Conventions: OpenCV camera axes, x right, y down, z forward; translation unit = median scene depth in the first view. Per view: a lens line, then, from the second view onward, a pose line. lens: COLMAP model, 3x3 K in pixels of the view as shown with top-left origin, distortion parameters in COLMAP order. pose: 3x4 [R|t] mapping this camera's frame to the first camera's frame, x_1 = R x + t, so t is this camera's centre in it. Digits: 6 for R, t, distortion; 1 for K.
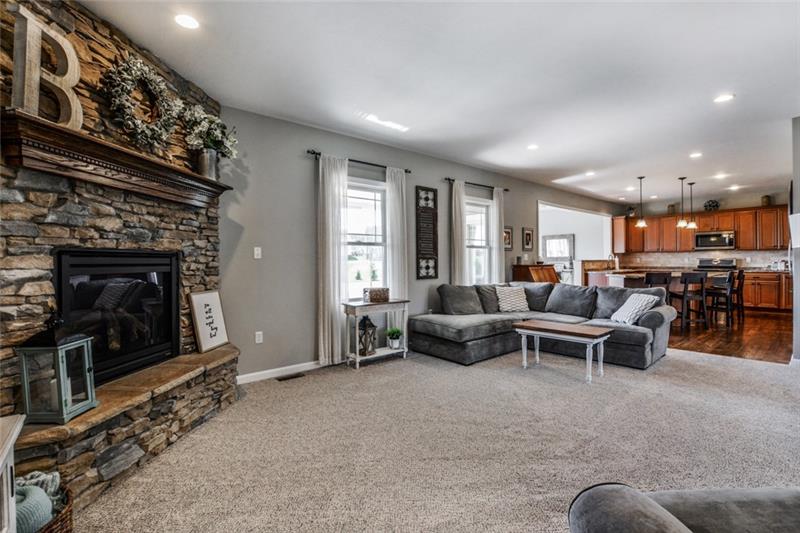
lens RADIAL K [[365.2, 0, 407.8], [0, 365.2, 266.0], [0, 0, 1]] dist [-0.027998, 0.001791]
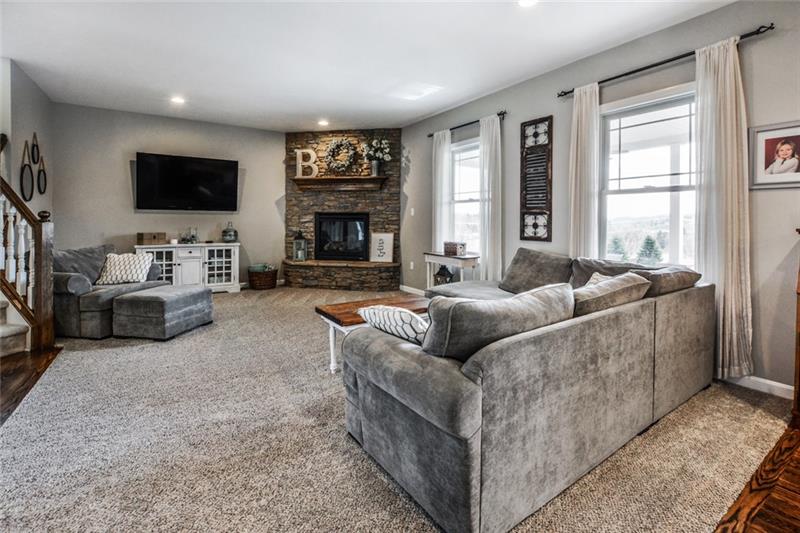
lens RADIAL K [[365.2, 0, 411.7], [0, 365.2, 224.7], [0, 0, 1]] dist [-0.027998, 0.001791]
pose [[-0.110686, 0.010318, -0.993802, 0.607622], [-0.024428, 0.999616, 0.013099, -0.001098], [0.993555, 0.025726, -0.110391, 0.611160]]
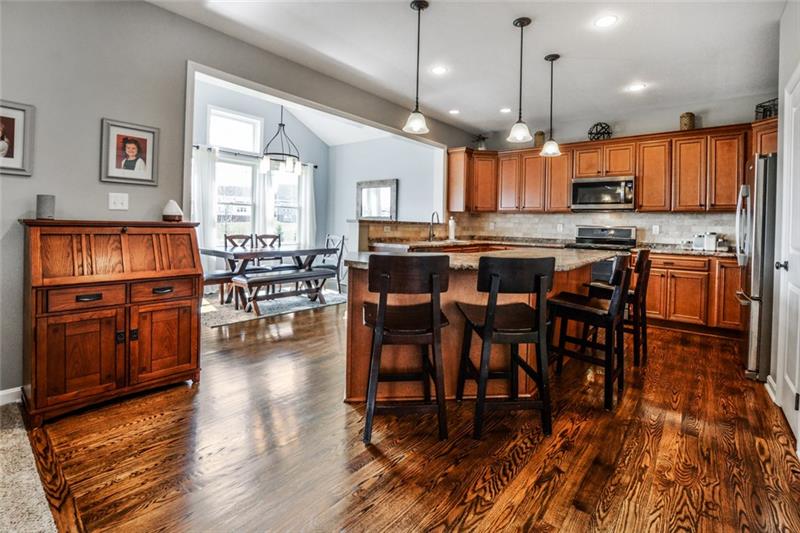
lens RADIAL K [[365.2, 0, 412.7], [0, 365.2, 228.1], [0, 0, 1]] dist [-0.027998, 0.001791]
pose [[0.982033, 0.034427, 0.185543, 0.526859], [-0.033307, 0.999403, -0.009151, -0.002957], [-0.185747, 0.002807, 0.982594, 0.569035]]
